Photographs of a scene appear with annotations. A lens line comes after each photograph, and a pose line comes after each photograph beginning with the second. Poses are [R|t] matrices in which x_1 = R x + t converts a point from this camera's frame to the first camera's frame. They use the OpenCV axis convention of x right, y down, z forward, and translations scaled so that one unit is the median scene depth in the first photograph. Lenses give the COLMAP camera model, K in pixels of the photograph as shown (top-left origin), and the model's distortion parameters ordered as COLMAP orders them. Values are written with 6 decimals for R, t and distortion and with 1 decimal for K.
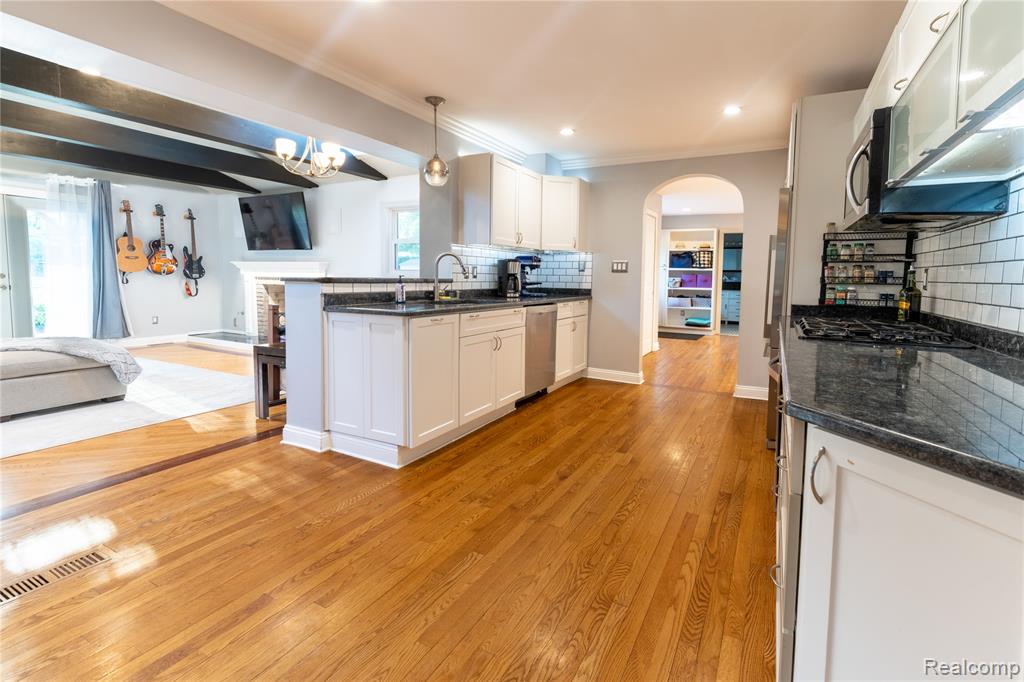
lens RADIAL K [[481.4, 0, 514.8], [0, 481.4, 282.0], [0, 0, 1]] dist [-0.001379, -0.000660]
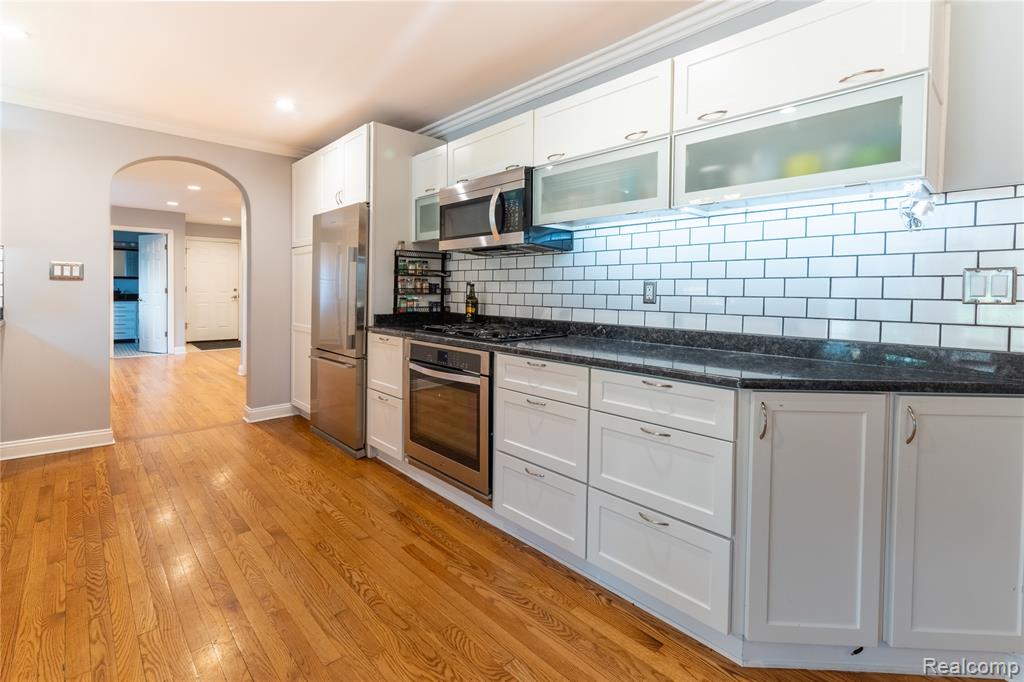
lens RADIAL K [[481.4, 0, 514.8], [0, 481.4, 282.0], [0, 0, 1]] dist [-0.001379, -0.000660]
pose [[0.320361, 0.007563, 0.947265, -0.353797], [0.005395, 0.999937, -0.009808, -0.013469], [-0.947280, 0.008253, 0.320300, 0.396213]]
